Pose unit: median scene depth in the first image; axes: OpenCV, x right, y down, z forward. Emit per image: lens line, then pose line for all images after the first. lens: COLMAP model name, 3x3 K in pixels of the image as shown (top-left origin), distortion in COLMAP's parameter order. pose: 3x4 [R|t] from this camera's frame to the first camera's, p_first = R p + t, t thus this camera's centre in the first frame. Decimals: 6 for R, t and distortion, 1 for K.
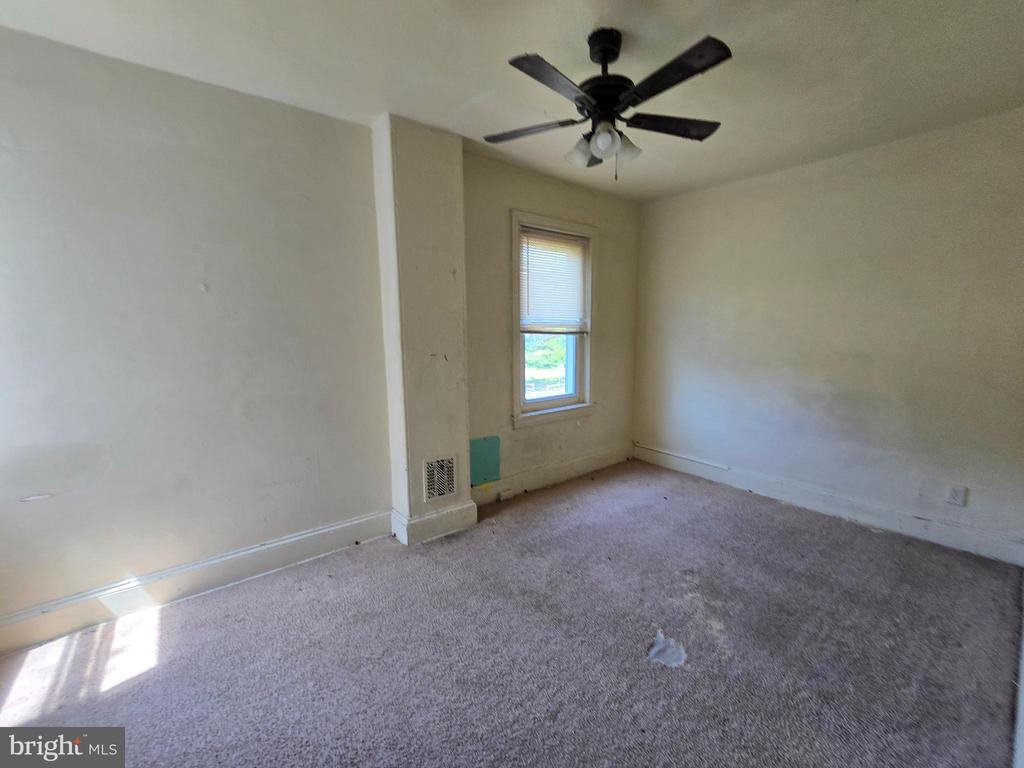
lens RADIAL K [[418.7, 0, 504.6], [0, 418.7, 386.4], [0, 0, 1]] dist [-0.001041, 0.000457]
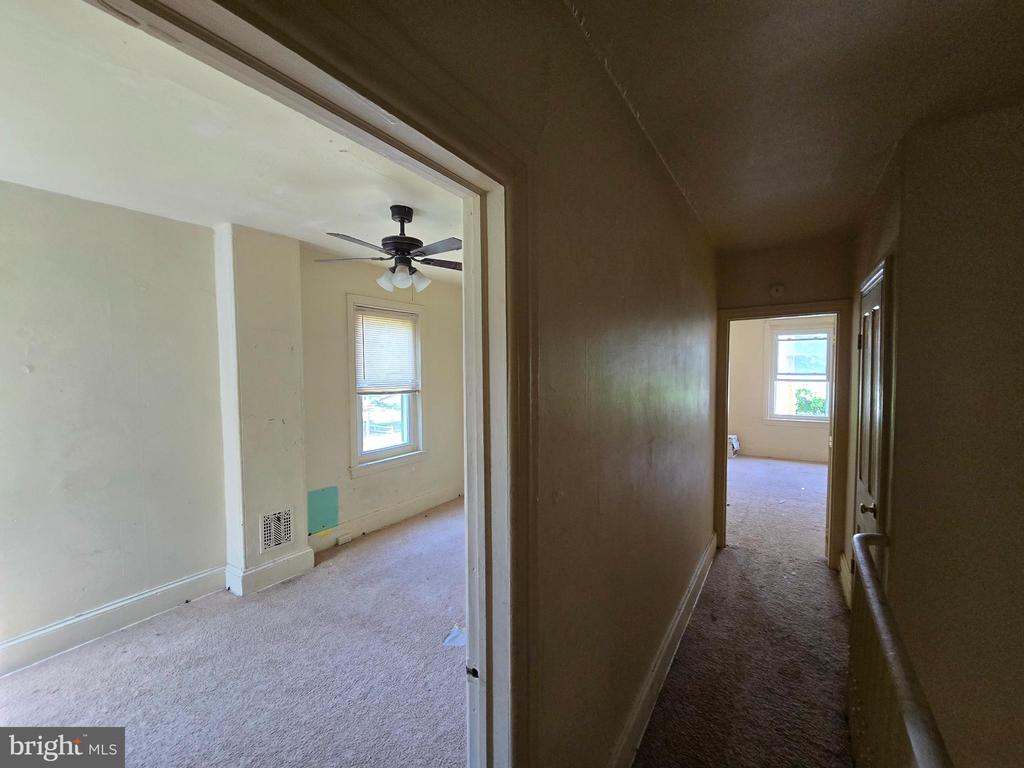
lens RADIAL K [[418.7, 0, 504.6], [0, 418.7, 386.4], [0, 0, 1]] dist [-0.001041, 0.000457]
pose [[0.946905, -0.007039, 0.321437, 0.066704], [0.037290, 0.995418, -0.088053, -0.040566], [-0.319345, 0.095364, 0.942828, -0.291014]]
